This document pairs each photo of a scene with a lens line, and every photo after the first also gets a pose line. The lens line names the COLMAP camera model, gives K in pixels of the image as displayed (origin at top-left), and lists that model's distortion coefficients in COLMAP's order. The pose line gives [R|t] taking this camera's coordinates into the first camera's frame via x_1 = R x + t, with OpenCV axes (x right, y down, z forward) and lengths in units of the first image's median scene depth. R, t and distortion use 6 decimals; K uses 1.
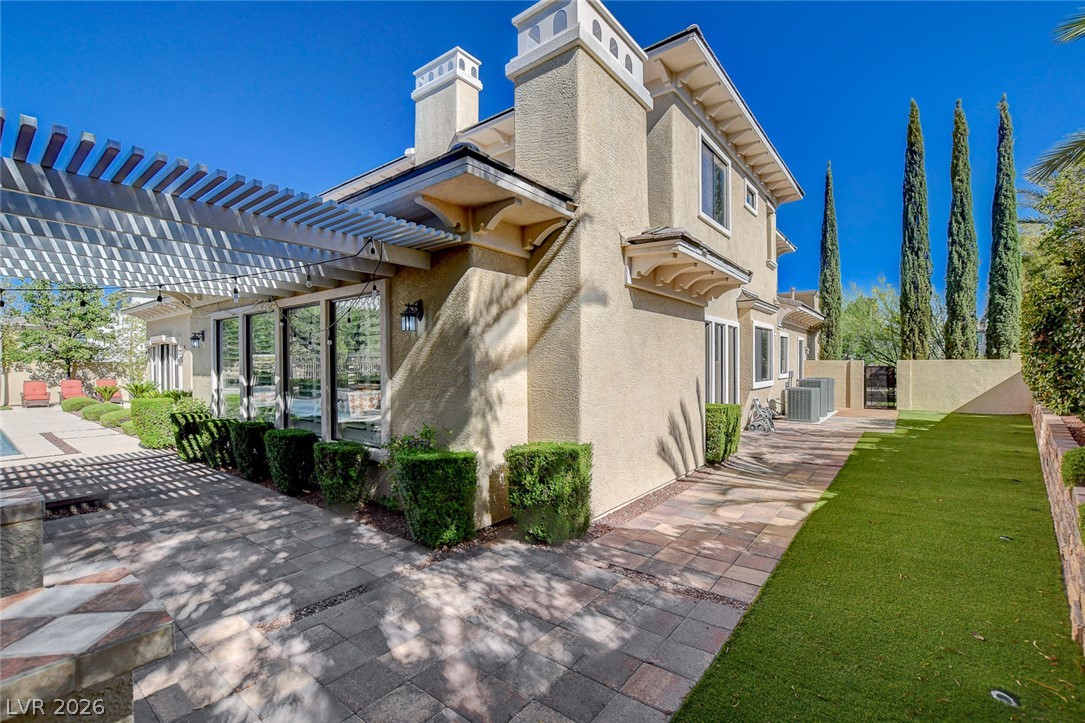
lens RADIAL K [[475.5, 0, 548.4], [0, 475.5, 355.4], [0, 0, 1]] dist [-0.025792, 0.001482]
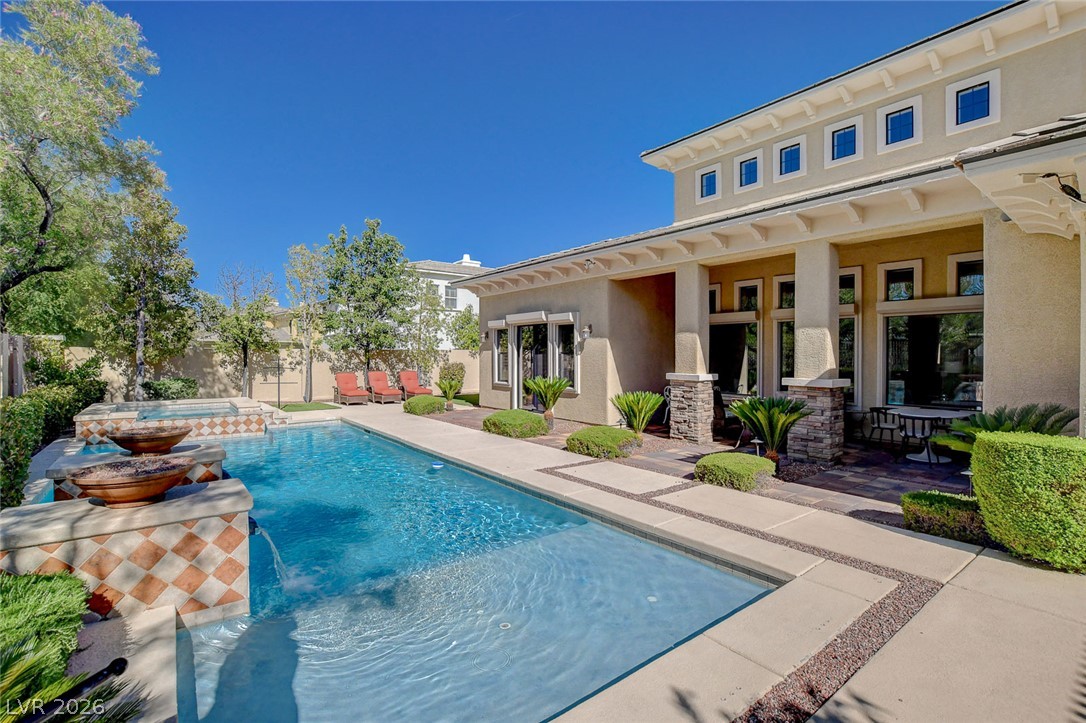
lens RADIAL K [[496.1, 0, 549.2], [0, 496.1, 353.2], [0, 0, 1]] dist [-0.020207, -0.002639]
pose [[0.966623, 0.005134, -0.256150, -0.635305], [-0.001357, 0.999888, 0.014920, 0.008922], [0.256198, -0.014075, 0.966522, 0.276558]]
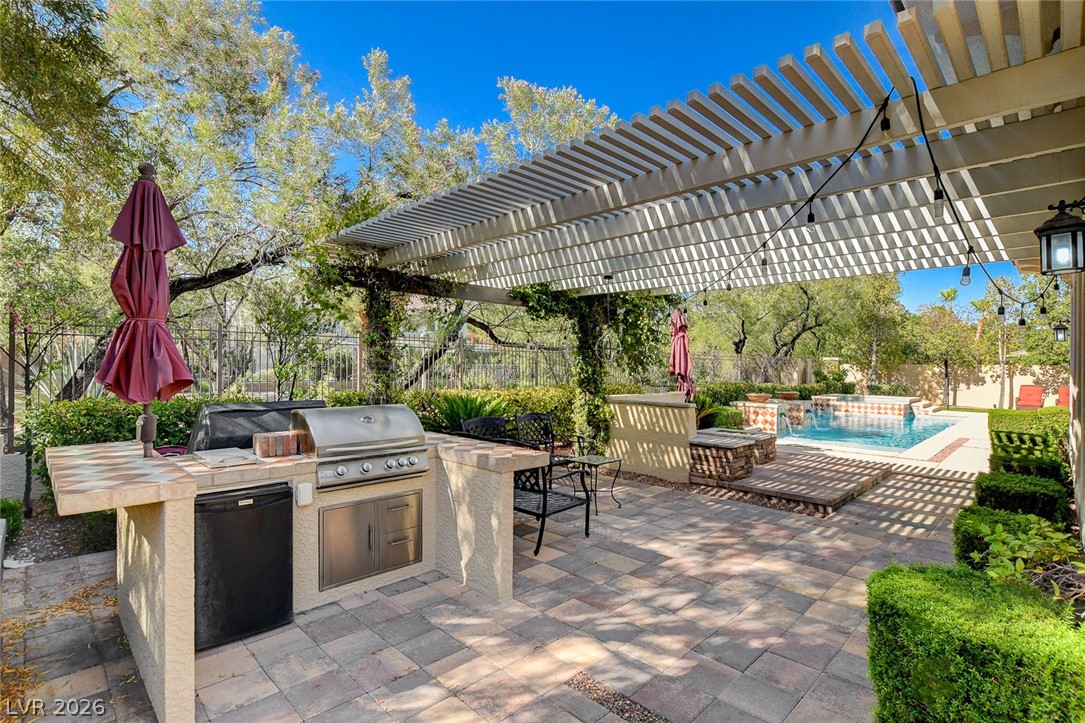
lens RADIAL K [[517.7, 0, 549.6], [0, 517.7, 366.9], [0, 0, 1]] dist [-0.010846, -0.001113]
pose [[-0.121477, 0.008338, -0.992559, 0.050786], [0.005392, 0.999956, 0.007740, 0.004749], [0.992580, -0.004412, -0.121517, 0.184116]]
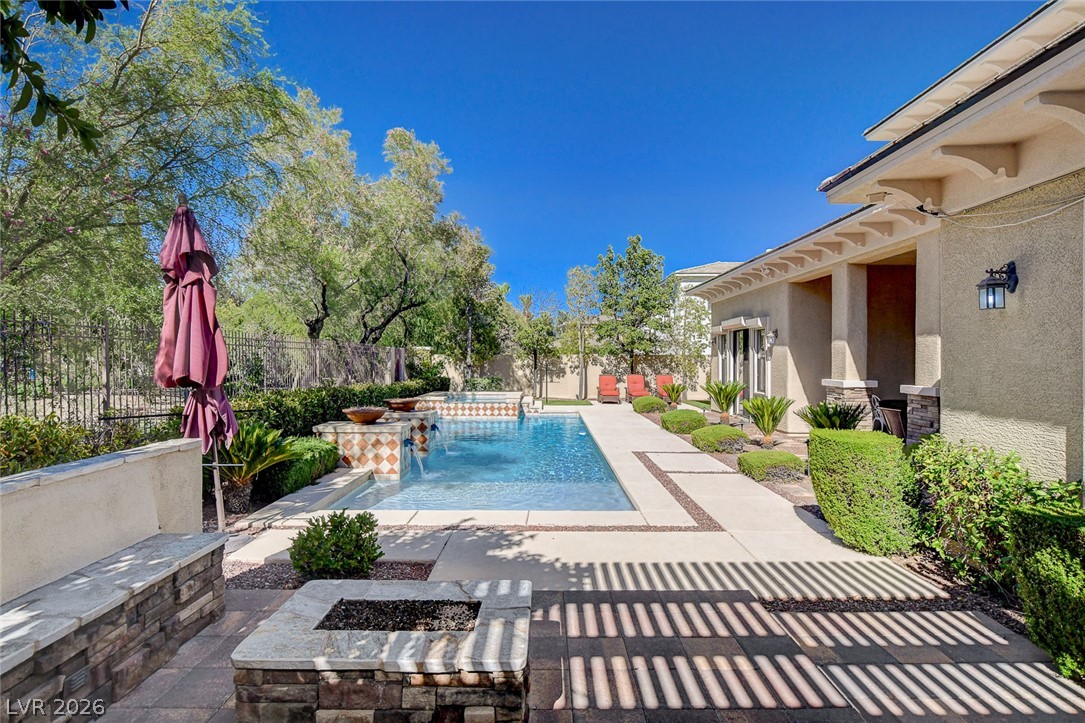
lens RADIAL K [[553.1, 0, 543.1], [0, 553.1, 360.9], [0, 0, 1]] dist [-0.008884, 0.001526]
pose [[0.602362, 0.008533, -0.798177, -0.336866], [0.008031, 0.999827, 0.016749, 0.007032], [0.798183, -0.016500, 0.602189, 0.248205]]
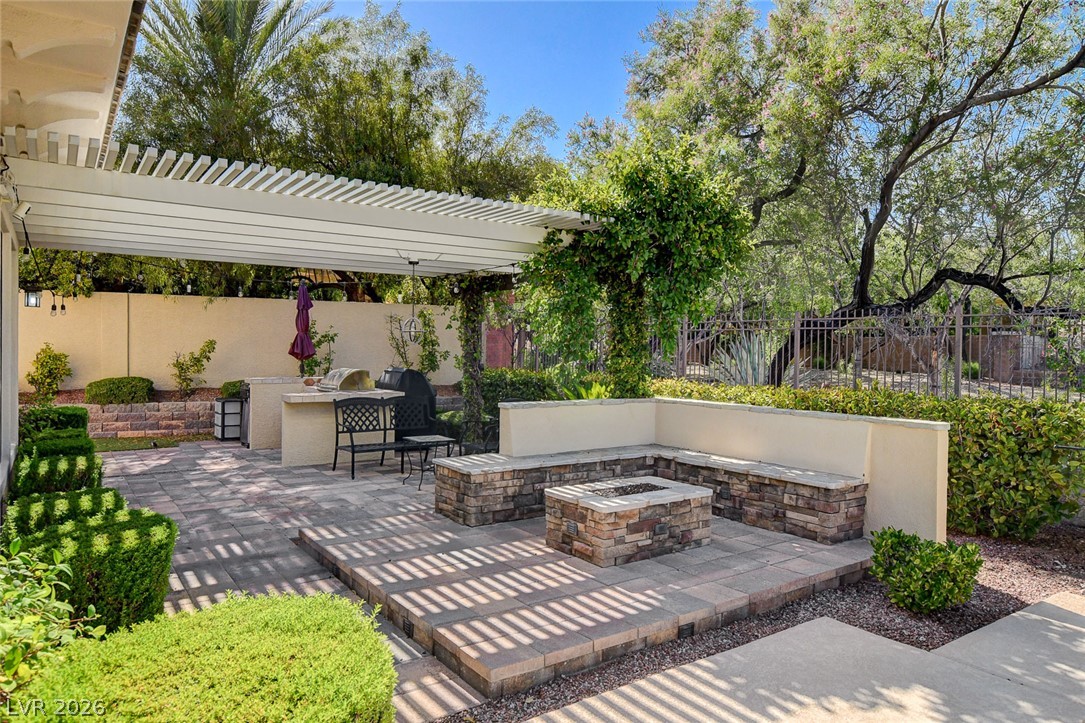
lens RADIAL K [[702.6, 0, 544.7], [0, 702.6, 357.2], [0, 0, 1]] dist [0.000512, -0.000025]
pose [[-0.952266, -0.006283, 0.305205, -0.532037], [-0.006297, 0.999980, 0.000939, 0.013555], [-0.305204, -0.001028, -0.952286, 0.619291]]
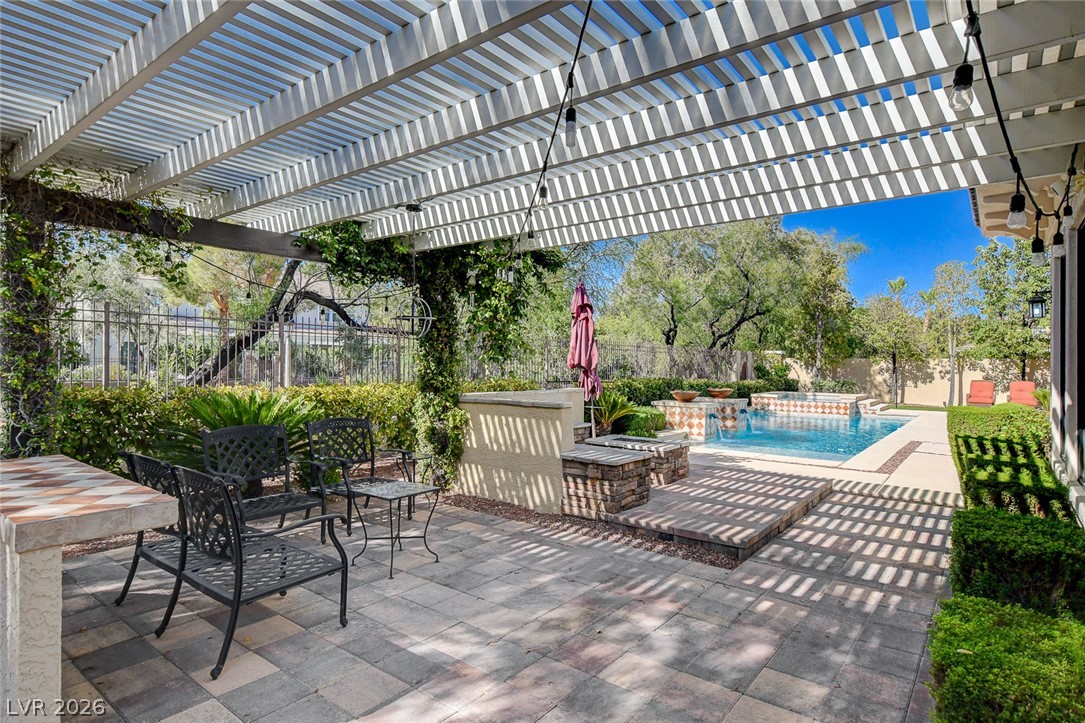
lens RADIAL K [[575.3, 0, 546.2], [0, 575.3, 358.8], [0, 0, 1]] dist [-0.005159, 0.001748]
pose [[-0.007259, -0.001557, -0.999972, -0.049220], [0.005471, 0.999984, -0.001596, 0.013774], [0.999959, -0.005482, -0.007250, 0.239993]]
